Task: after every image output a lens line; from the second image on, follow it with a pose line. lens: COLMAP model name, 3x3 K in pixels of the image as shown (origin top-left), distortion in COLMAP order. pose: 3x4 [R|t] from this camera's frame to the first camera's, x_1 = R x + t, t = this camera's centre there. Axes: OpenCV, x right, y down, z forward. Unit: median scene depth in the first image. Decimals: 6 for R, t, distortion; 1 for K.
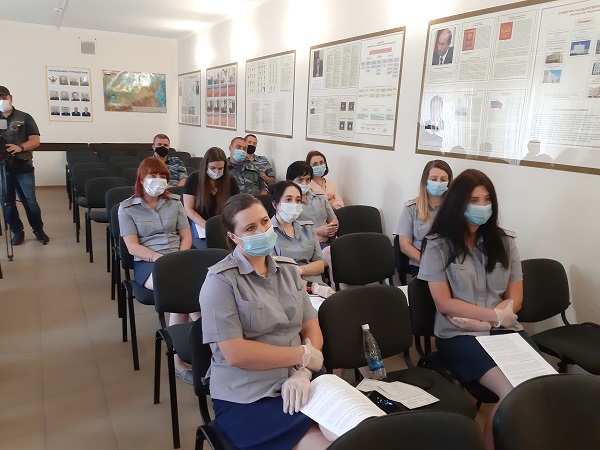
lens RADIAL K [[476.7, 0, 300.0], [0, 476.7, 225.0], [0, 0, 1]] dist [0.031041, 0.001058]
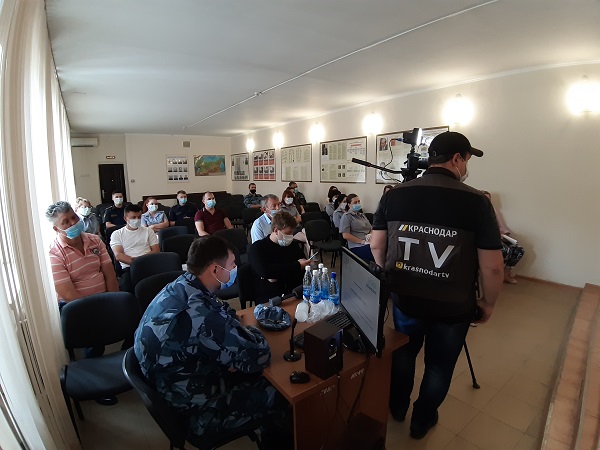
lens RADIAL K [[316.6, 0, 300.0], [0, 316.6, 225.0], [0, 0, 1]] dist [-0.048044, -0.000005]
pose [[0.989096, -0.076493, 0.125845, -0.317381], [0.083552, 0.995157, -0.051793, 0.099510], [-0.121274, 0.061743, 0.990697, -0.499582]]
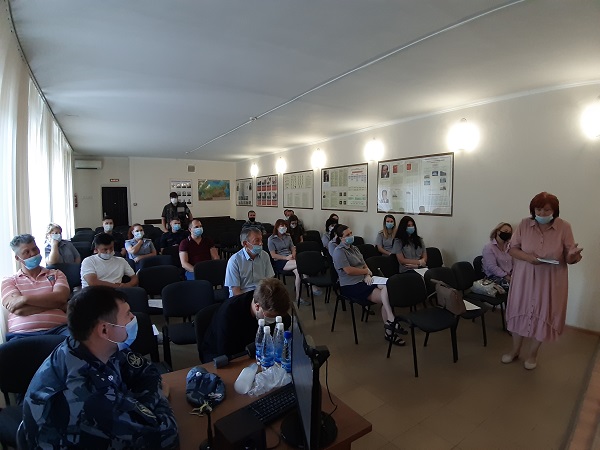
lens RADIAL K [[315.8, 0, 300.0], [0, 315.8, 225.0], [0, 0, 1]] dist [-0.001060, -0.034988]
pose [[0.994772, -0.050823, 0.088578, -0.239326], [0.062067, 0.989675, -0.129191, 0.076574], [-0.081097, 0.134013, 0.987656, -0.443039]]
